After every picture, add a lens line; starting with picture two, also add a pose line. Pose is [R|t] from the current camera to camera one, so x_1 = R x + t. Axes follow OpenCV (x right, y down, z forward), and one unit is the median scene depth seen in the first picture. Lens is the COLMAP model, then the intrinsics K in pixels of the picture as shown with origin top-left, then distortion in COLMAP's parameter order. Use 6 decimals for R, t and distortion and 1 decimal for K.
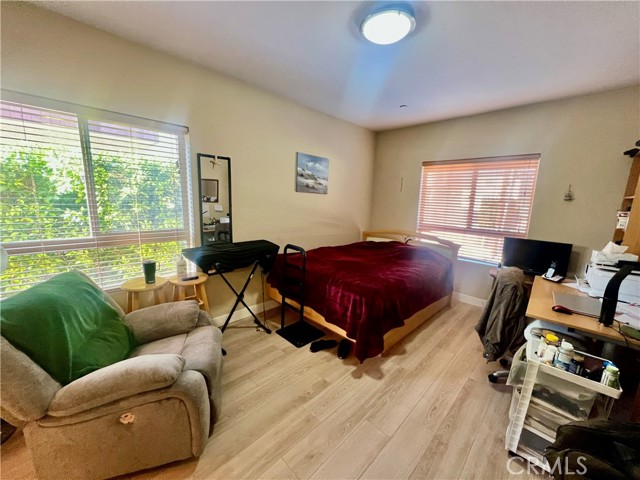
lens RADIAL K [[255.3, 0, 320.0], [0, 255.3, 240.0], [0, 0, 1]] dist [-0.000280, 0.000153]
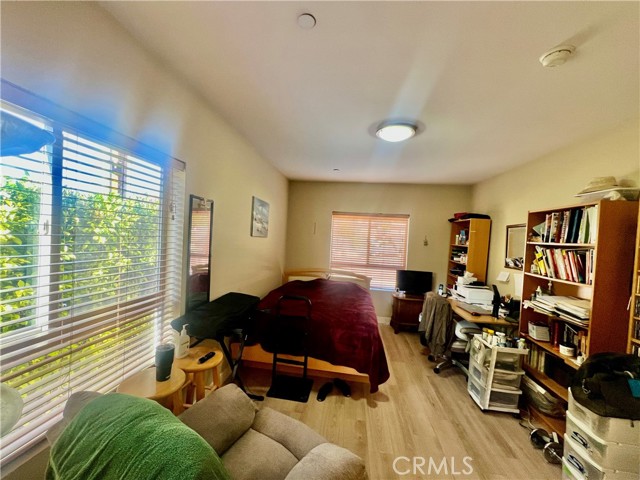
lens RADIAL K [[255.3, 0, 320.0], [0, 255.3, 240.0], [0, 0, 1]] dist [-0.000280, 0.000153]
pose [[0.797526, 0.002770, 0.603279, -0.563570], [0.071766, 0.992453, -0.099431, -0.076989], [-0.599001, 0.122594, 0.791308, 0.120795]]
